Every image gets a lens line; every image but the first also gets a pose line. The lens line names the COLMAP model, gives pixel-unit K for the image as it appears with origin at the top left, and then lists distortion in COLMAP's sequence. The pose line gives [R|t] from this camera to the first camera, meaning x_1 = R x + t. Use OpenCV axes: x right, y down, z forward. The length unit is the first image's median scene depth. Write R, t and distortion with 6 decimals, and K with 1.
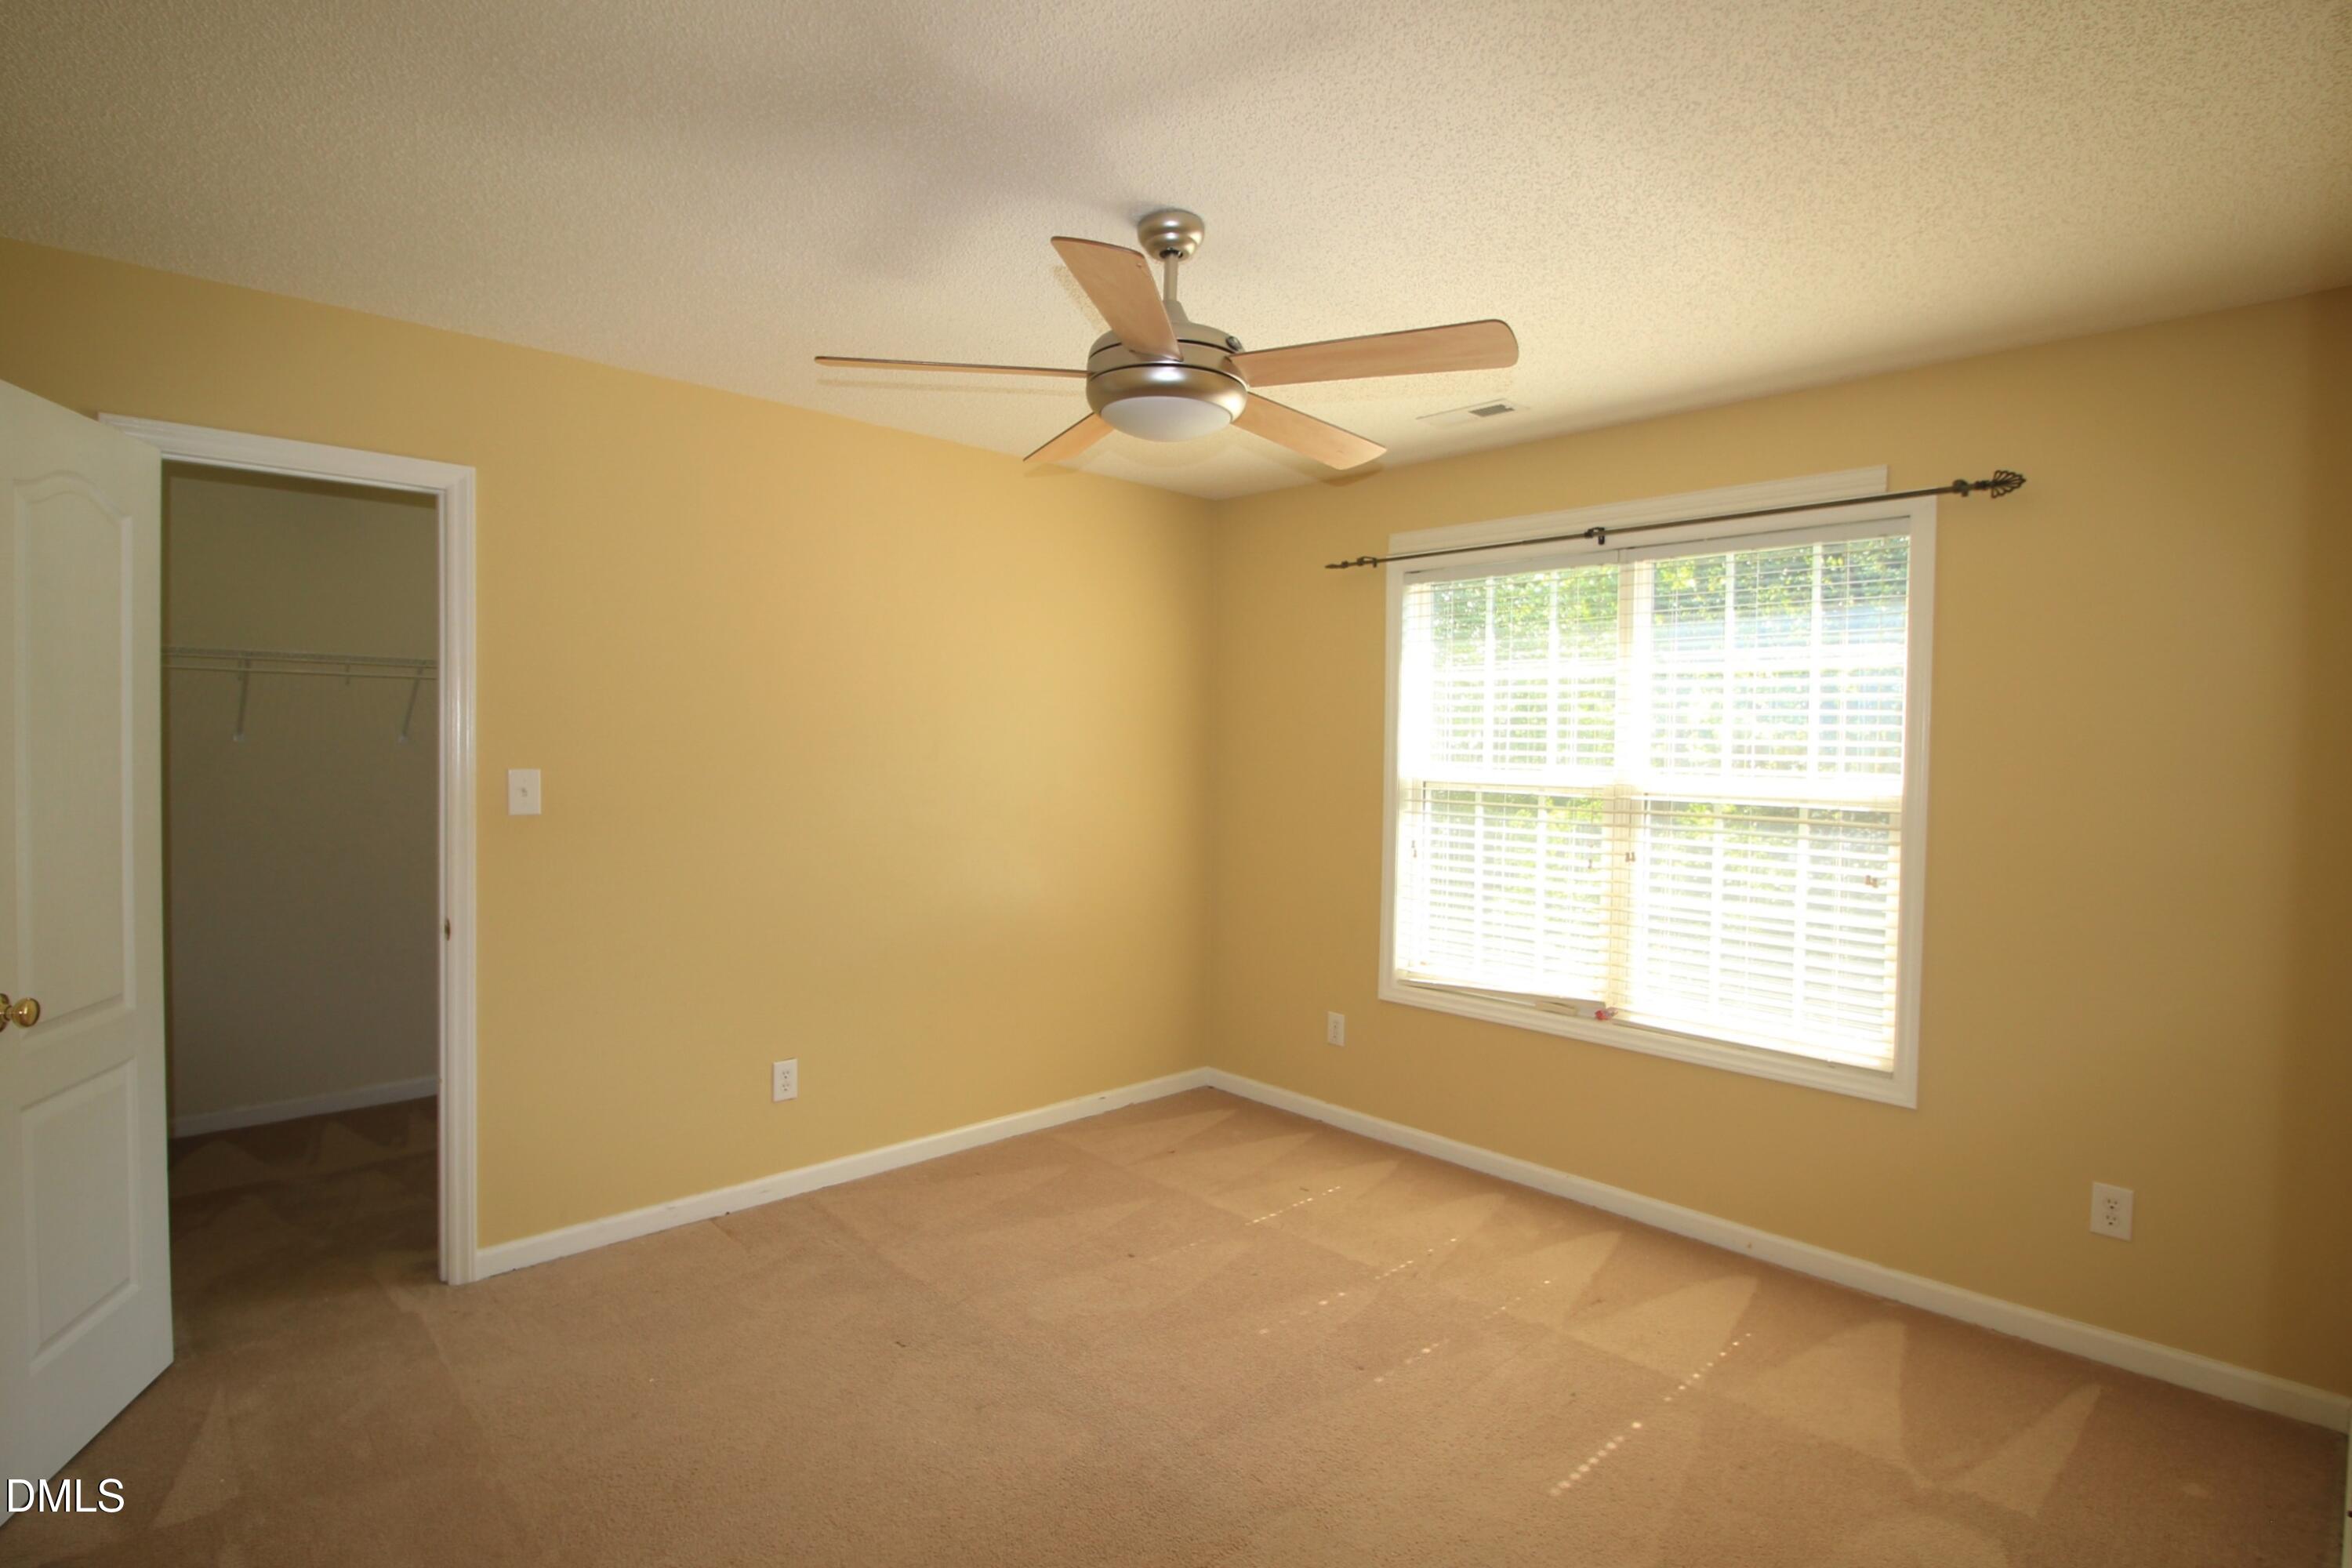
lens RADIAL K [[1213.5, 0, 1176.0], [0, 1213.5, 784.0], [0, 0, 1]] dist [-0.000975, -0.000596]
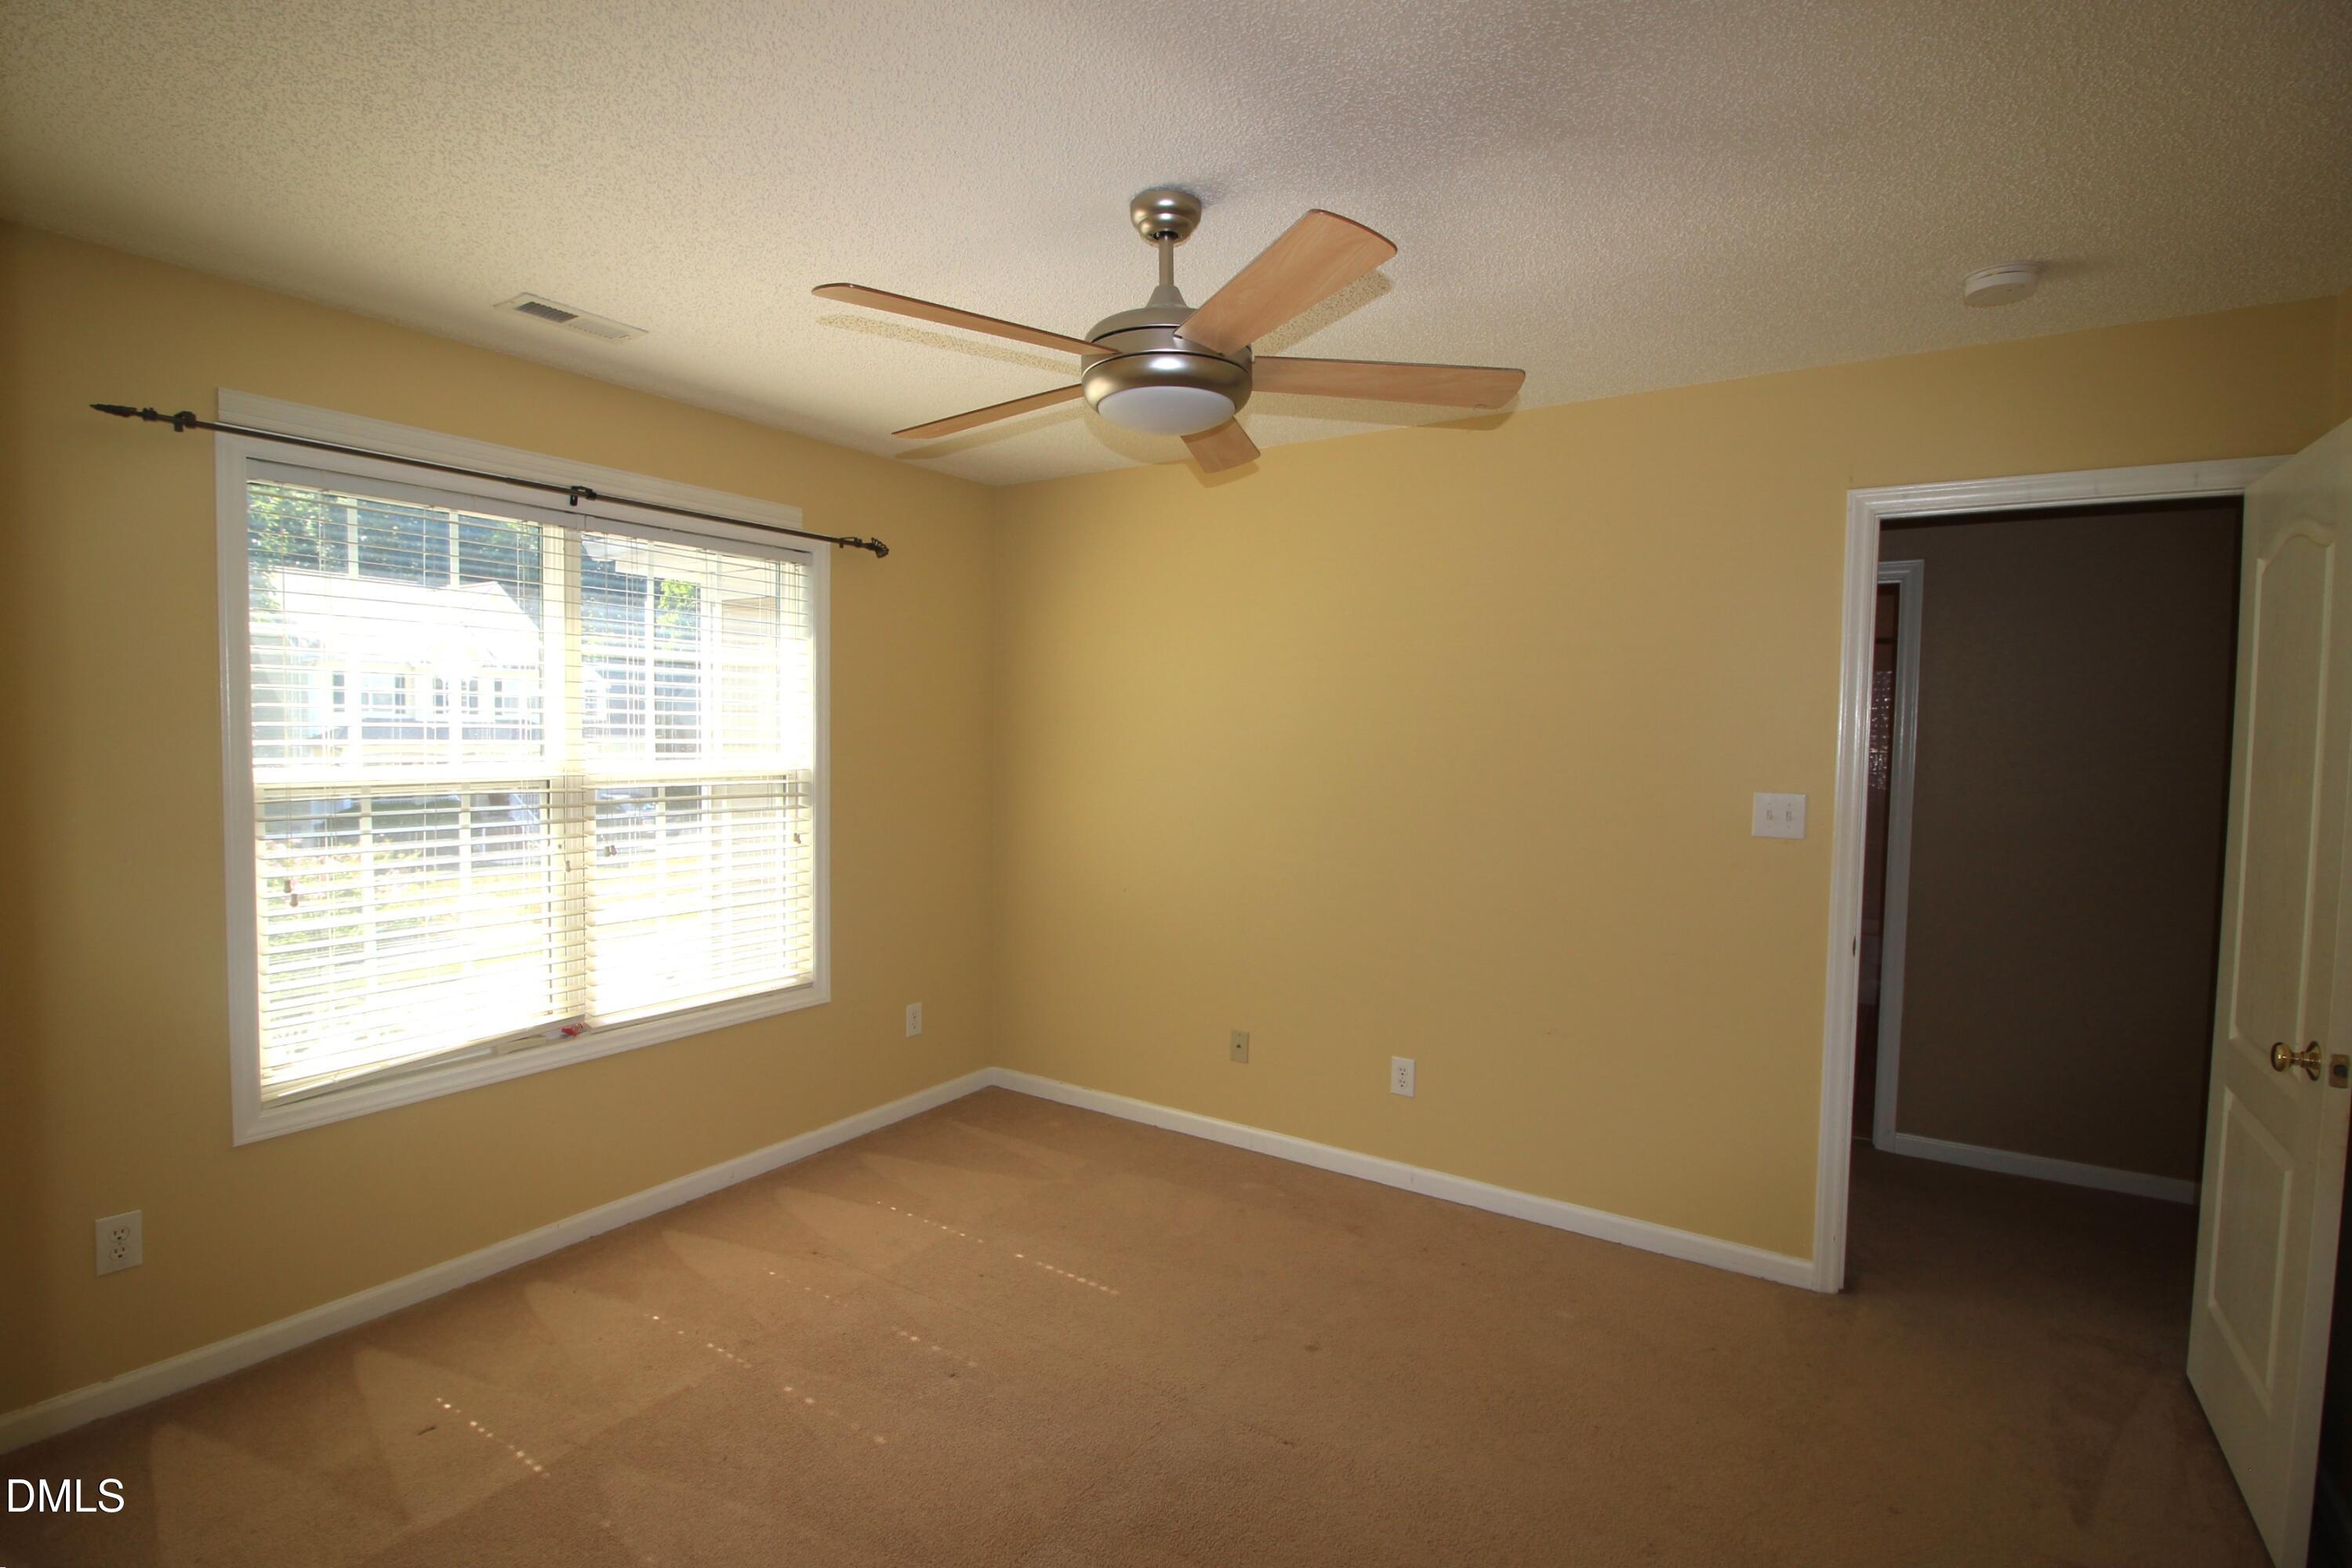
lens RADIAL K [[1148.9, 0, 1176.0], [0, 1148.9, 784.0], [0, 0, 1]] dist [0.002123, -0.015111]
pose [[-0.256621, -0.059432, 0.964683, -0.590207], [0.021686, 0.997502, 0.067223, -0.041177], [-0.966269, 0.038171, -0.254691, 0.804390]]
